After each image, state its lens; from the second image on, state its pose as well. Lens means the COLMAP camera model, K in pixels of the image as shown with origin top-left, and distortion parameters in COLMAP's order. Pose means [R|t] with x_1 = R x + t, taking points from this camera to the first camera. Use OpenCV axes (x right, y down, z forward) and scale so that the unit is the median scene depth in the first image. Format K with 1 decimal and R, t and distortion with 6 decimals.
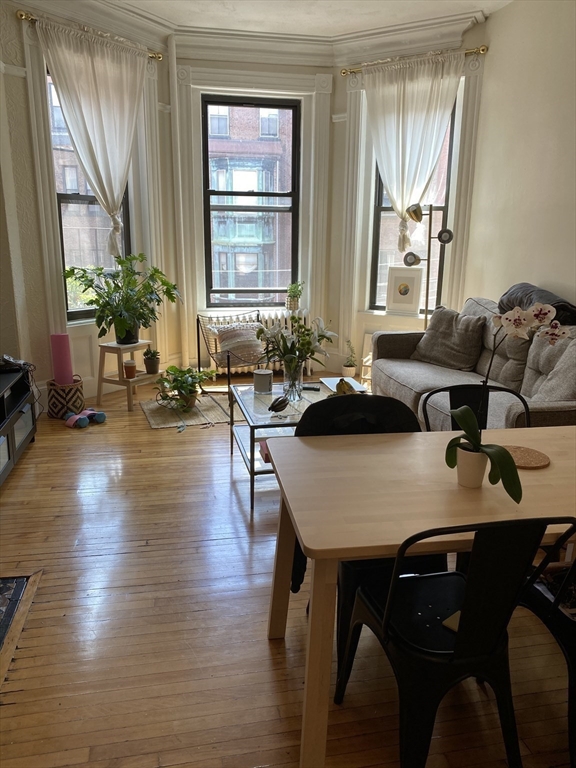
lens RADIAL K [[590.0, 0, 288.0], [0, 590.0, 384.0], [0, 0, 1]] dist [0.011417, 0.001274]
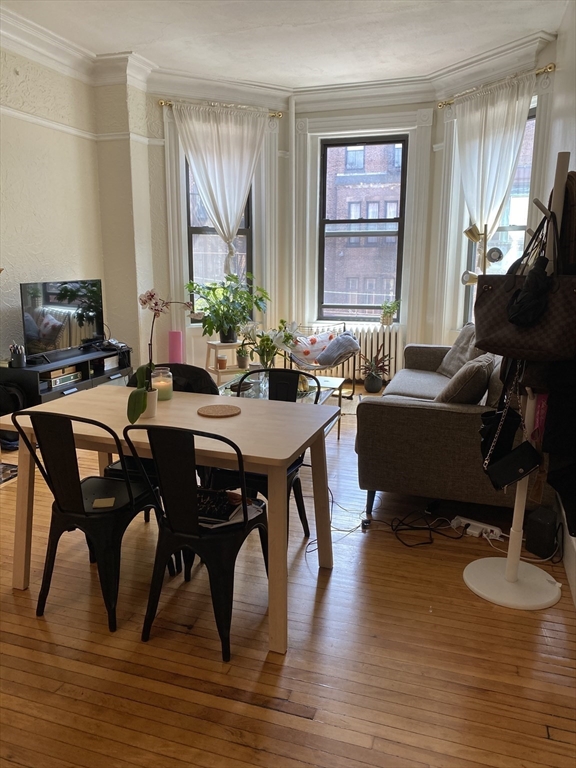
lens RADIAL K [[590.0, 0, 288.0], [0, 590.0, 384.0], [0, 0, 1]] dist [0.011417, 0.001274]
pose [[0.872200, 0.092808, -0.480265, 0.425188], [-0.116053, 0.993064, -0.018857, 0.025419], [0.475183, 0.072184, 0.876921, -0.031381]]
